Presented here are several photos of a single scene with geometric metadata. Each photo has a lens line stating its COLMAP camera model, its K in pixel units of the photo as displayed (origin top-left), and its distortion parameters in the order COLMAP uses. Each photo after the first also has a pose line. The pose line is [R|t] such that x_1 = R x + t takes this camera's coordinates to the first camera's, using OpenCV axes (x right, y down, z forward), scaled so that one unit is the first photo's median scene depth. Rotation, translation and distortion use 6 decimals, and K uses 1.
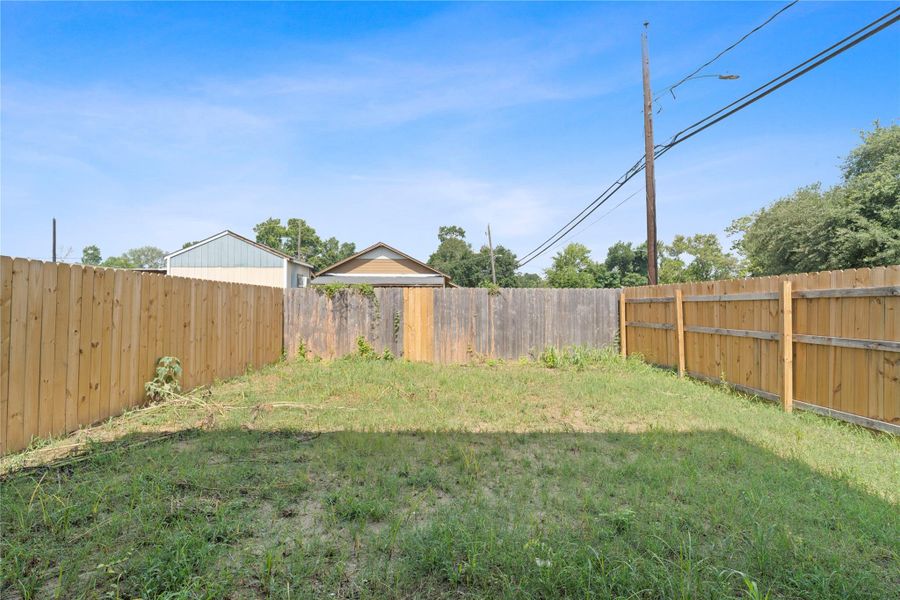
lens RADIAL K [[420.4, 0, 454.5], [0, 420.4, 301.9], [0, 0, 1]] dist [0.001684, 0.001147]
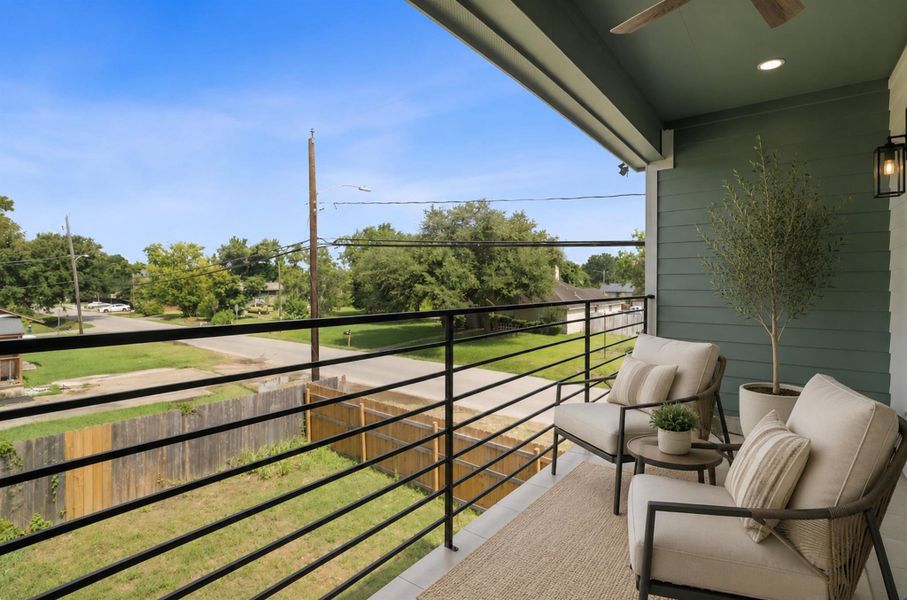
lens RADIAL K [[431.2, 0, 442.6], [0, 431.2, 285.8], [0, 0, 1]] dist [0.004906, -0.000245]
pose [[0.660580, -0.003554, 0.750747, -0.144481], [-0.005749, 0.999936, 0.009792, -0.176976], [-0.750734, -0.010785, 0.660517, -0.050939]]
